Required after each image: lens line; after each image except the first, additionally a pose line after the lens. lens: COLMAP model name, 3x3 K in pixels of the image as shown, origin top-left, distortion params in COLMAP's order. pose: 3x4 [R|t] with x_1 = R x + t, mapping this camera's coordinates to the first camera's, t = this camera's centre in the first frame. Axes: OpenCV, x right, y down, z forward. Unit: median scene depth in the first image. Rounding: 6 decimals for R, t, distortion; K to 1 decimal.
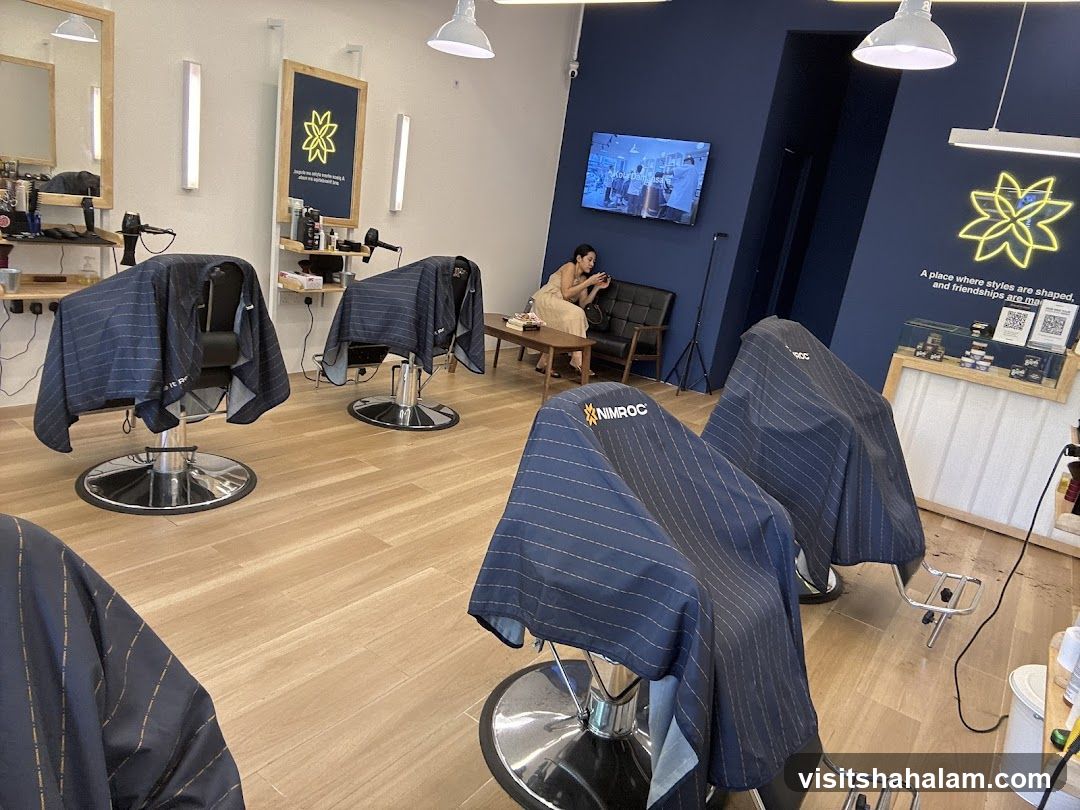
lens RADIAL K [[748.0, 0, 540.0], [0, 748.0, 405.0], [0, 0, 1]] dist [0.175127, -0.250845]
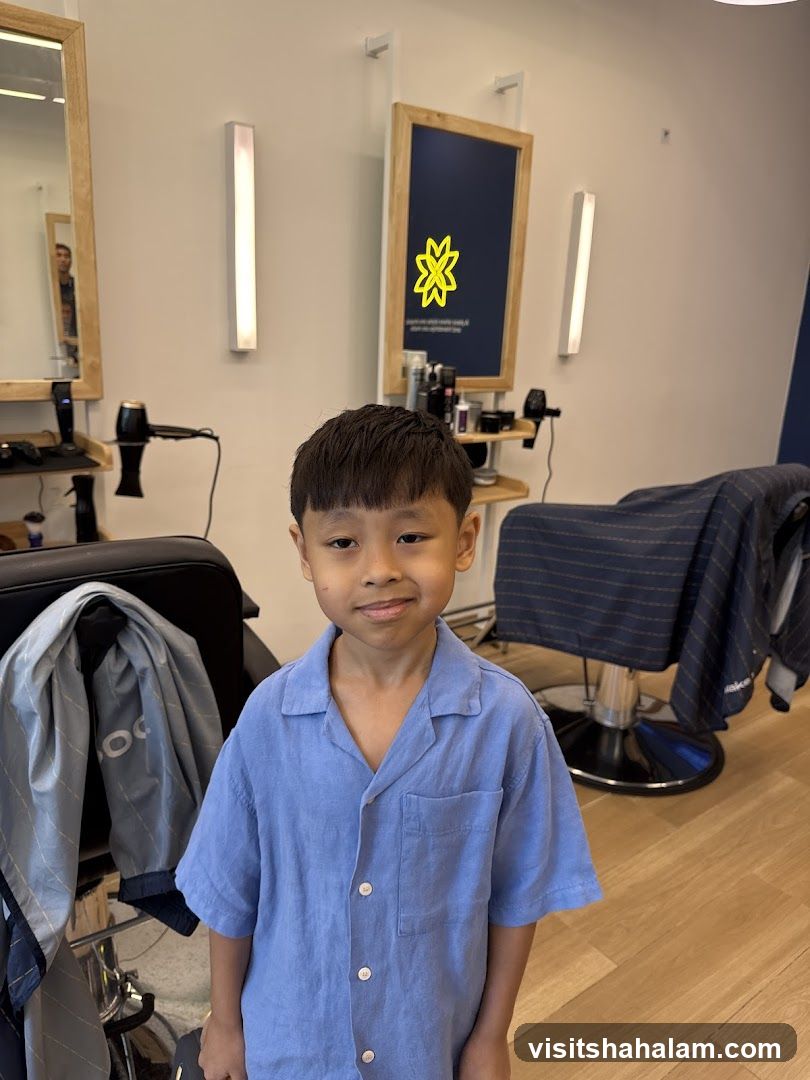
lens RADIAL K [[824.6, 0, 418.2], [0, 824.6, 539.7], [0, 0, 1]] dist [0.033459, -0.003750]
pose [[0.956906, -0.028774, -0.288967, -0.137008], [0.018782, 0.999128, -0.037291, -0.101730], [0.289788, 0.030256, 0.956612, 0.399162]]
